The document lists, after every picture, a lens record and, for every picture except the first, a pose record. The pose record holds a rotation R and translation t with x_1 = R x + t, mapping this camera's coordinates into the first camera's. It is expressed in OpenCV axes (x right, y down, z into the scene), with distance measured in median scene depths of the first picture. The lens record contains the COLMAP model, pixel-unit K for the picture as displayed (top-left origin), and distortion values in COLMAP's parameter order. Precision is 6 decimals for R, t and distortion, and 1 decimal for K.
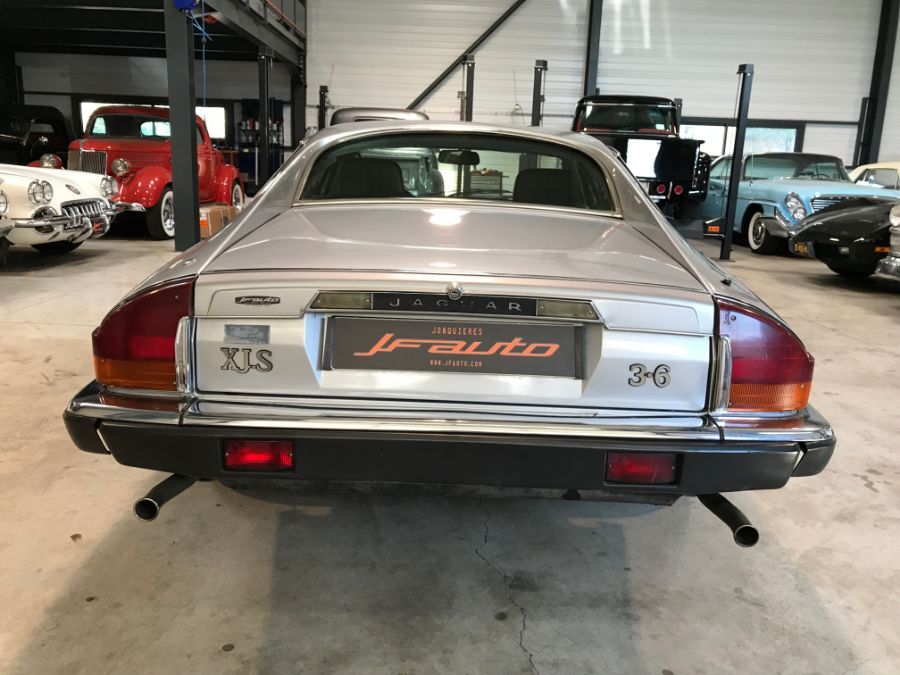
lens RADIAL K [[740.0, 0, 450.4], [0, 740.0, 332.5], [0, 0, 1]] dist [0.016824, -0.006688]
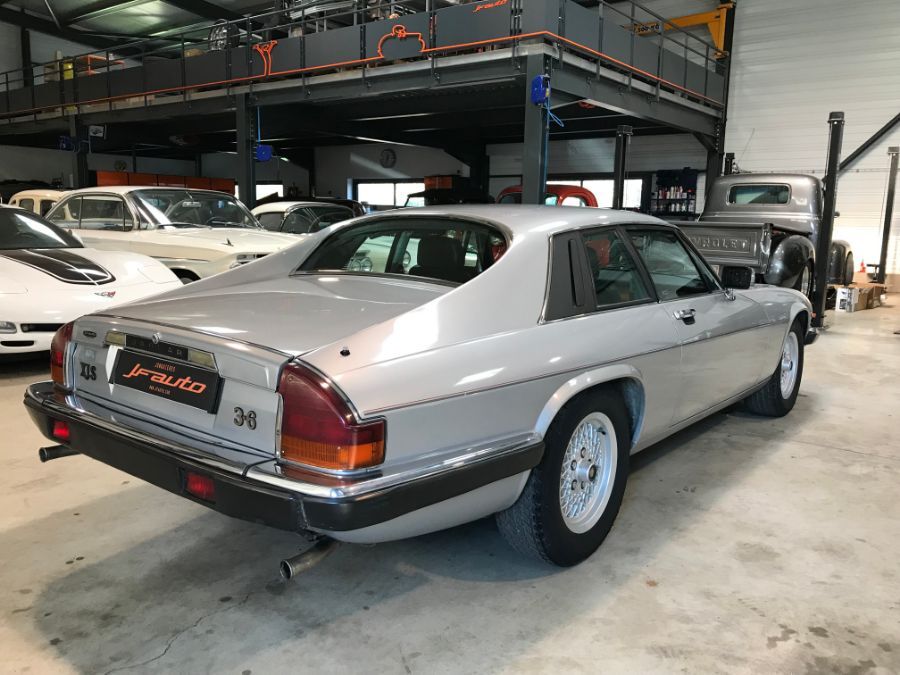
lens RADIAL K [[740.0, 0, 448.4], [0, 740.0, 329.5], [0, 0, 1]] dist [0.016824, -0.006688]
pose [[0.788771, 0.072588, -0.610386, 0.743113], [-0.125911, 0.991027, -0.044854, -0.044776], [0.601653, 0.112233, 0.790833, 0.114513]]
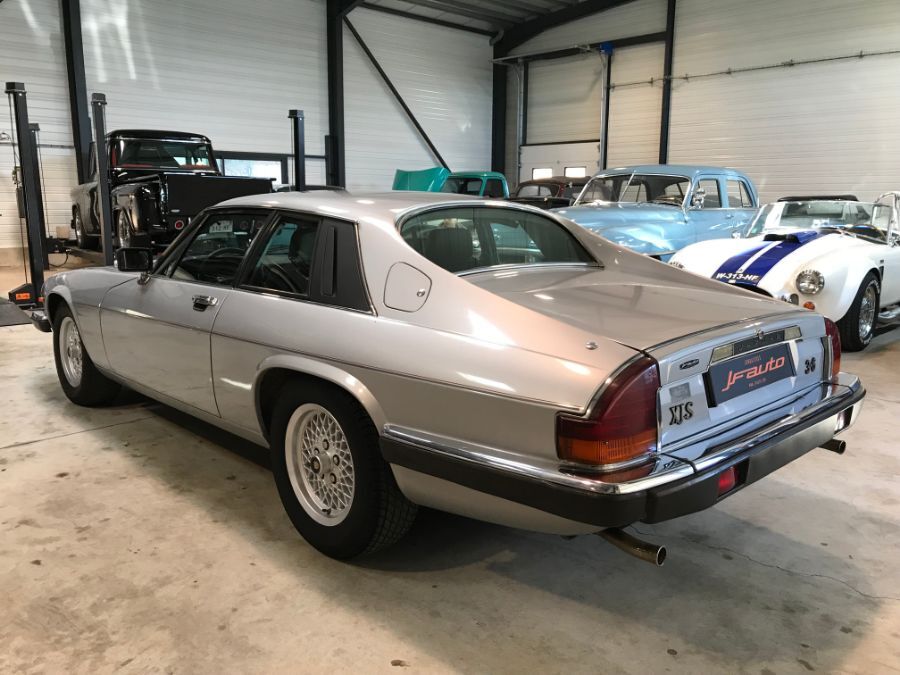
lens RADIAL K [[740.0, 0, 447.2], [0, 740.0, 336.4], [0, 0, 1]] dist [0.016824, -0.006688]
pose [[0.722905, -0.158977, 0.672410, -0.800119], [0.174231, 0.983665, 0.045252, -0.125189], [-0.668619, 0.084442, 0.738795, 0.185679]]
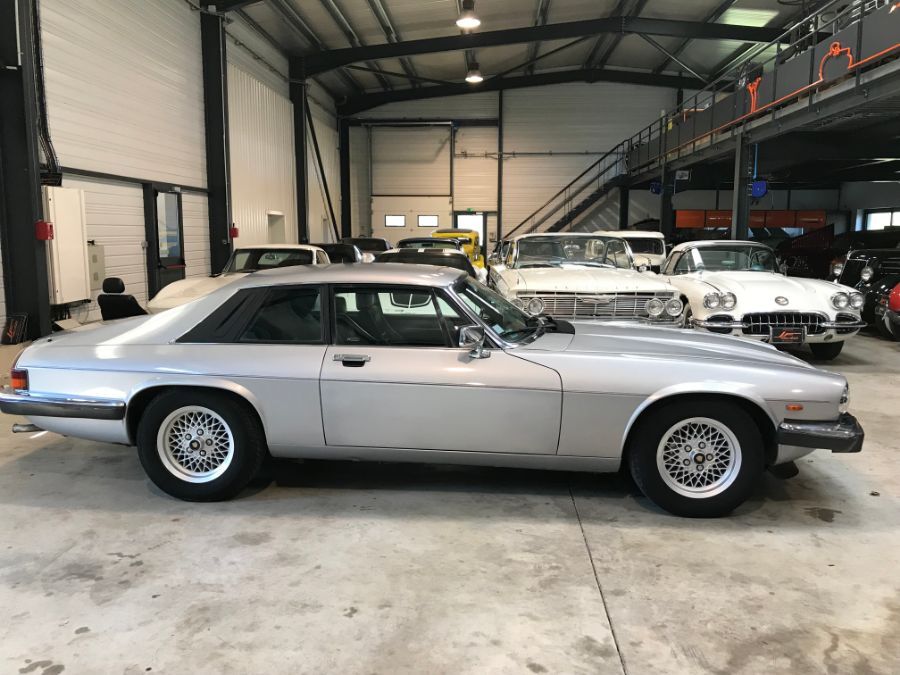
lens RADIAL K [[740.0, 0, 450.8], [0, 740.0, 333.4], [0, 0, 1]] dist [0.016824, -0.006688]
pose [[-0.064618, 0.098635, -0.993024, 1.716082], [-0.223901, 0.968299, 0.110749, -0.414541], [0.972467, 0.229496, -0.040485, 1.494077]]
